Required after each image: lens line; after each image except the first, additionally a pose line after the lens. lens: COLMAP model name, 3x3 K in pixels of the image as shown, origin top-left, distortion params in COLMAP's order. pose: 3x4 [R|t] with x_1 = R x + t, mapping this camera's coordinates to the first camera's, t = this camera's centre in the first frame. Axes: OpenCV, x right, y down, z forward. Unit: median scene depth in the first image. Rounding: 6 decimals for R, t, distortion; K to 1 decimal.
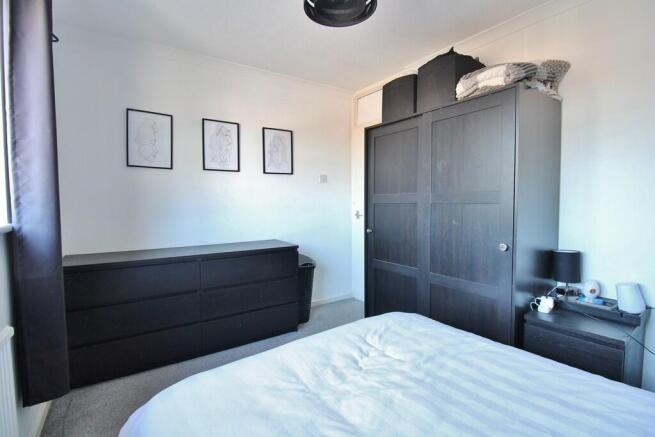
lens RADIAL K [[304.5, 0, 325.9], [0, 304.5, 215.6], [0, 0, 1]] dist [-0.002275, -0.011218]
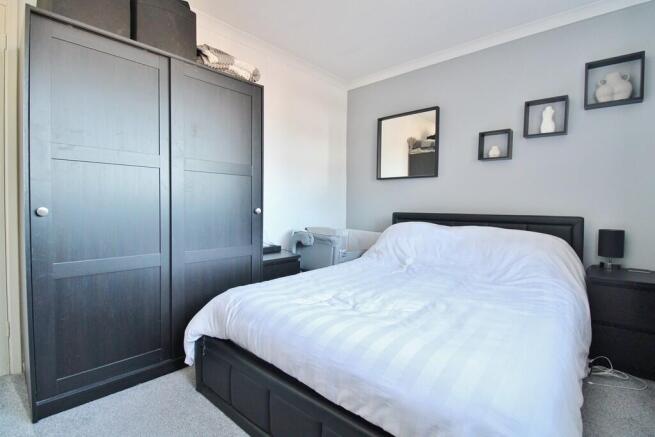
lens RADIAL K [[304.5, 0, 325.9], [0, 304.5, 215.6], [0, 0, 1]] dist [-0.002275, -0.011218]
pose [[-0.229531, -0.025481, 0.972968, -1.014523], [0.034064, 0.998835, 0.034194, 0.130545], [-0.972705, 0.040992, -0.228395, 1.442517]]
